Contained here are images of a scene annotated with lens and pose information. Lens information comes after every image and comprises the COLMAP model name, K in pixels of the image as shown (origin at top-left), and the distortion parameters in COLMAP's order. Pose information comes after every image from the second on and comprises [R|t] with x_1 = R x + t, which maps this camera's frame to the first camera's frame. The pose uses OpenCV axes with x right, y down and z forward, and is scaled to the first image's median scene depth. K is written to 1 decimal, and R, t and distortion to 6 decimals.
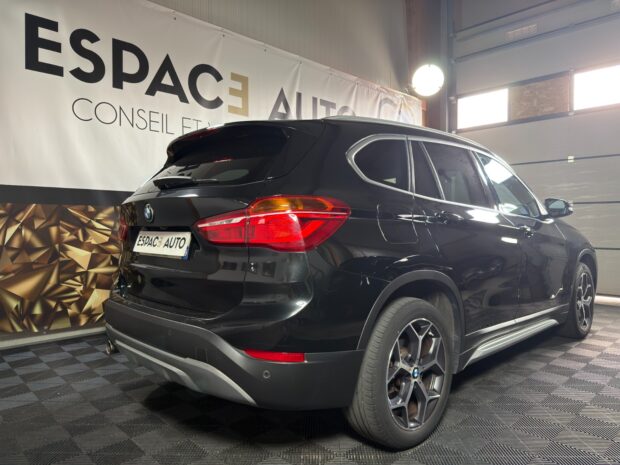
lens RADIAL K [[444.2, 0, 310.0], [0, 444.2, 232.5], [0, 0, 1]] dist [0.003034, -0.005593]
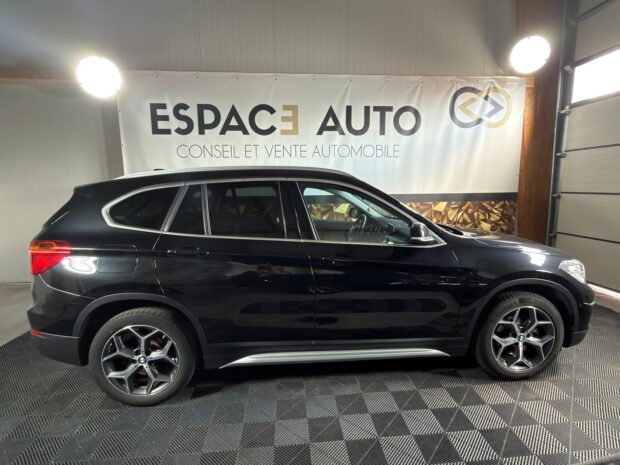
lens RADIAL K [[317.0, 0, 311.8], [0, 317.0, 234.6], [0, 0, 1]] dist [-0.003177, -0.000559]
pose [[0.774608, 0.089910, -0.626018, 0.624893], [0.001492, 0.989581, 0.143973, -0.117512], [0.632440, -0.112457, 0.766403, 0.292519]]
